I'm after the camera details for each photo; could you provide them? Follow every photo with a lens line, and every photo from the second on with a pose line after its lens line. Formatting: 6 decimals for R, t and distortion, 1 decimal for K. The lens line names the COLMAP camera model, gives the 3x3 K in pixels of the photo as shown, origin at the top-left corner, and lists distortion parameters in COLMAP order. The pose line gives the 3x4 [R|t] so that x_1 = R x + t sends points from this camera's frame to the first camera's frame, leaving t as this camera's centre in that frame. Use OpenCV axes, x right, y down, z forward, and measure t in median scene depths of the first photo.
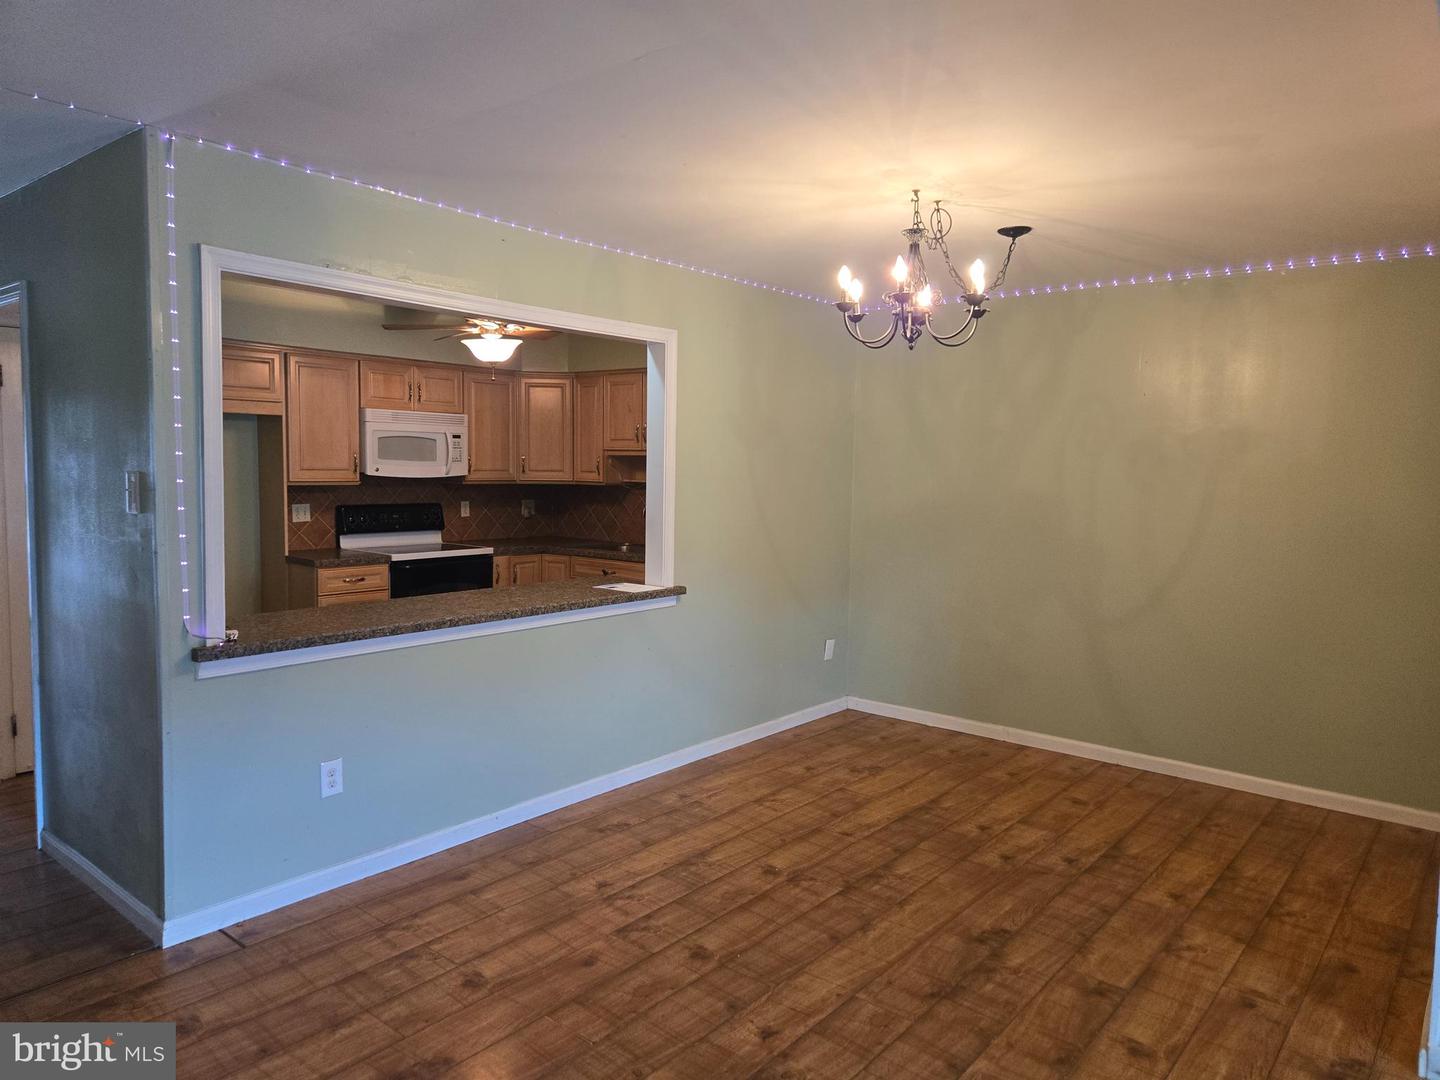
lens RADIAL K [[971.6, 0, 720.0], [0, 971.6, 540.0], [0, 0, 1]] dist [0.066804, -0.058027]
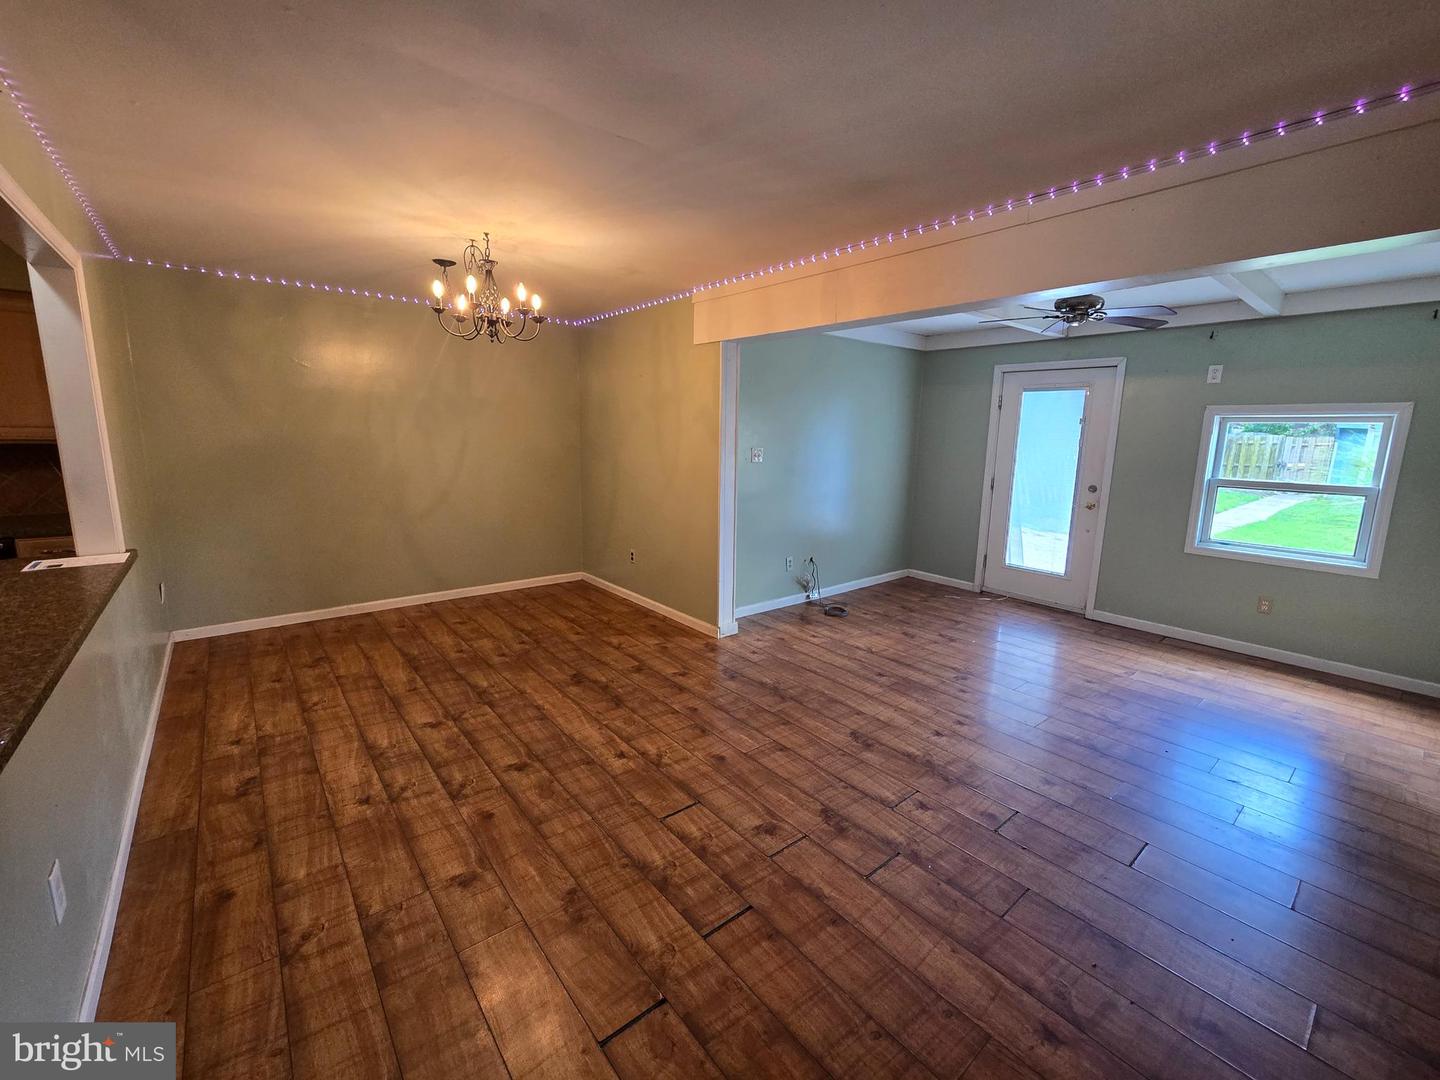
lens RADIAL K [[580.3, 0, 720.0], [0, 580.3, 540.0], [0, 0, 1]] dist [-0.000249, 0.000022]
pose [[0.194015, -0.195834, 0.961253, -0.673012], [0.059043, 0.980427, 0.187823, -0.052940], [-0.979220, 0.020314, 0.201780, 0.480251]]
